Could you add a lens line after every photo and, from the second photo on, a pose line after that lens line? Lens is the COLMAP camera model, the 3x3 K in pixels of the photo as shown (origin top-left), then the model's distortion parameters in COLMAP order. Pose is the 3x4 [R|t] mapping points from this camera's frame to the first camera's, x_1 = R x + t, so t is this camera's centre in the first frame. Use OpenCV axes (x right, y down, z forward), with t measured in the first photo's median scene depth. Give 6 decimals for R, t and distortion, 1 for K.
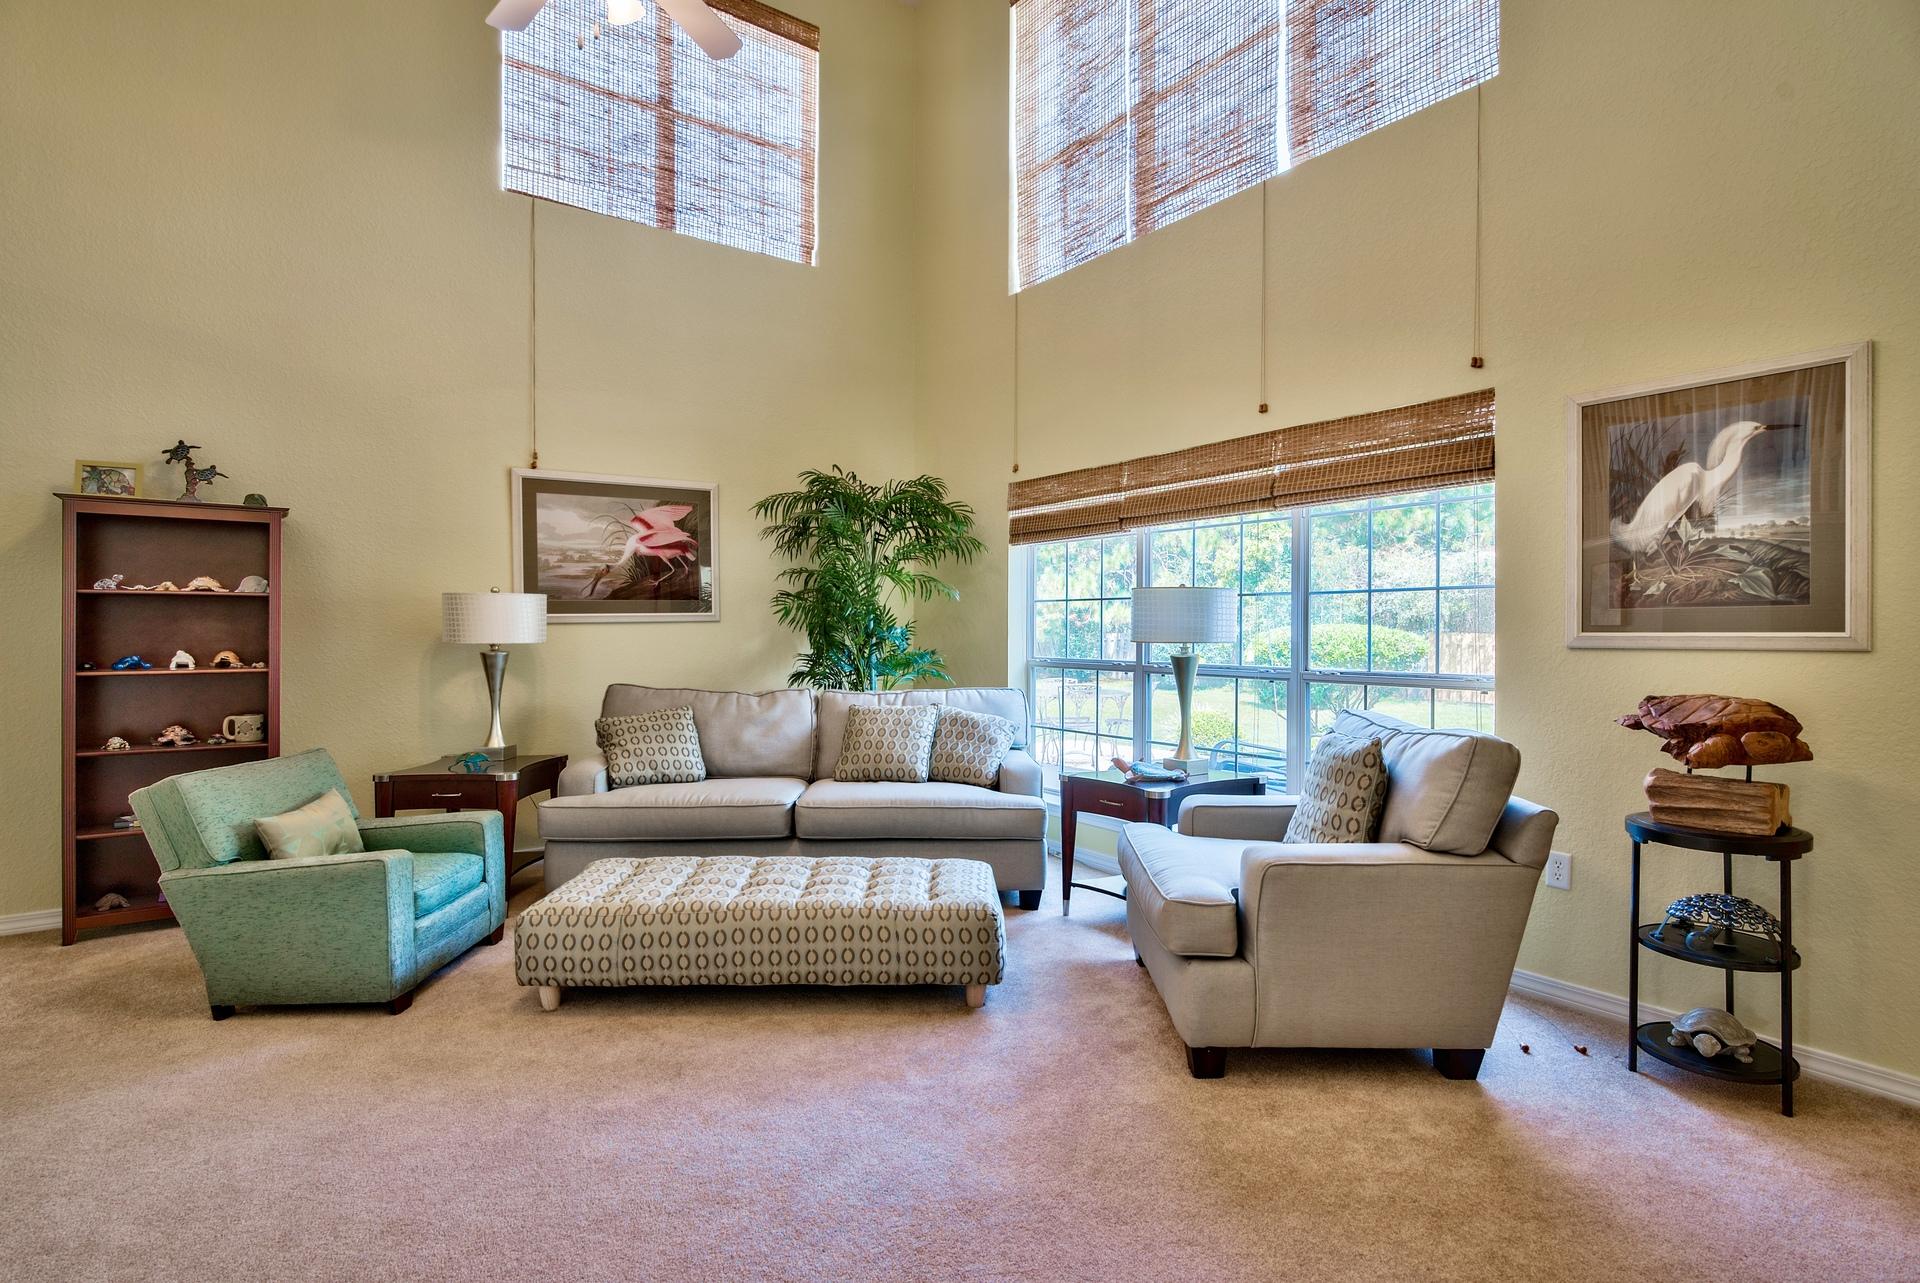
lens RADIAL K [[961.5, 0, 958.3], [0, 961.5, 618.2], [0, 0, 1]] dist [-0.006290, -0.000622]
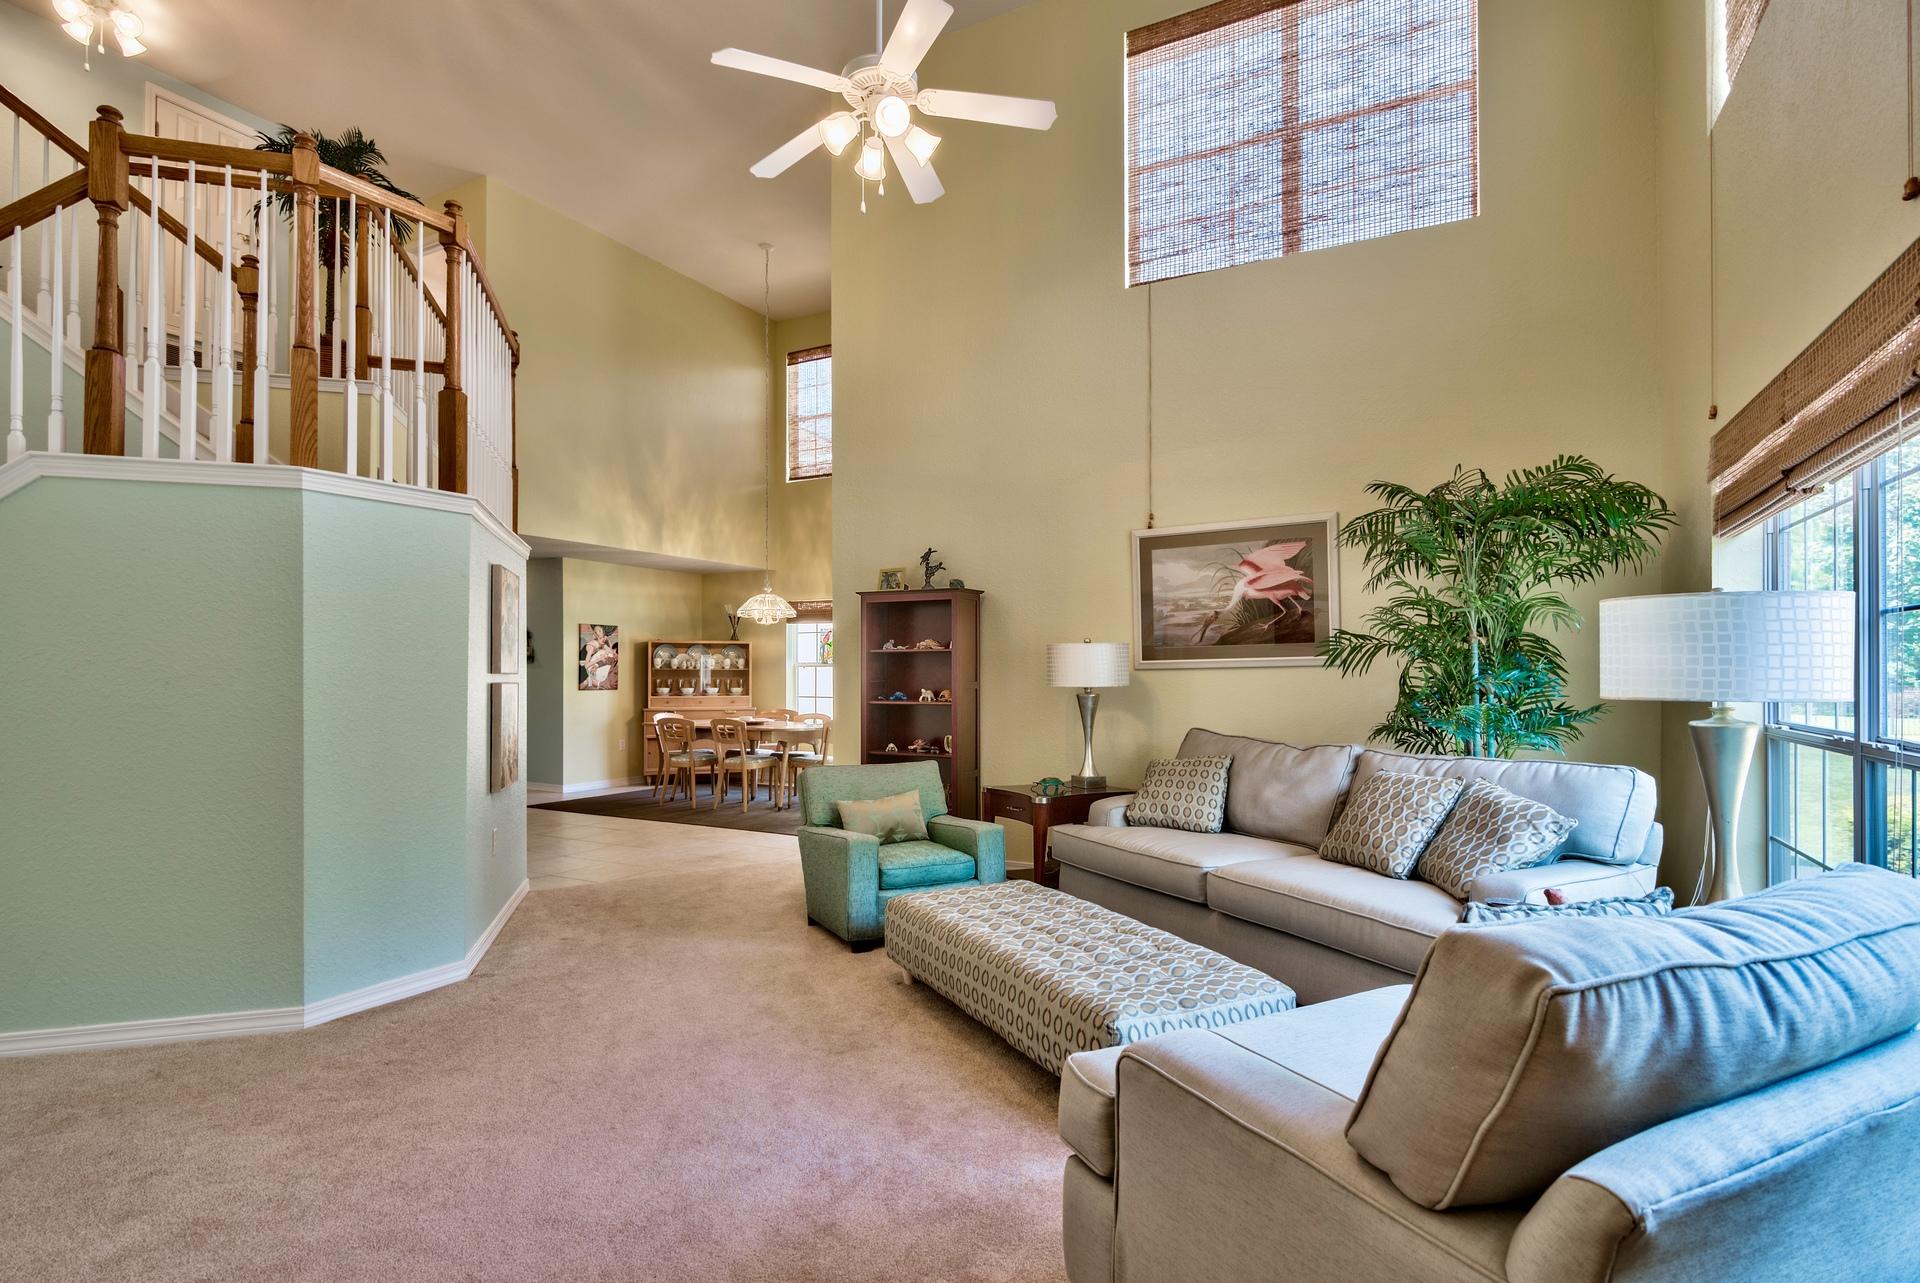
lens RADIAL K [[954.7, 0, 960.0], [0, 954.7, 641.5], [0, 0, 1]] dist [-0.000484, -0.000353]
pose [[0.417255, -0.032960, -0.908191, 0.451895], [0.010614, 0.999451, -0.031395, 0.005661], [0.908727, 0.003460, 0.417376, 0.343573]]
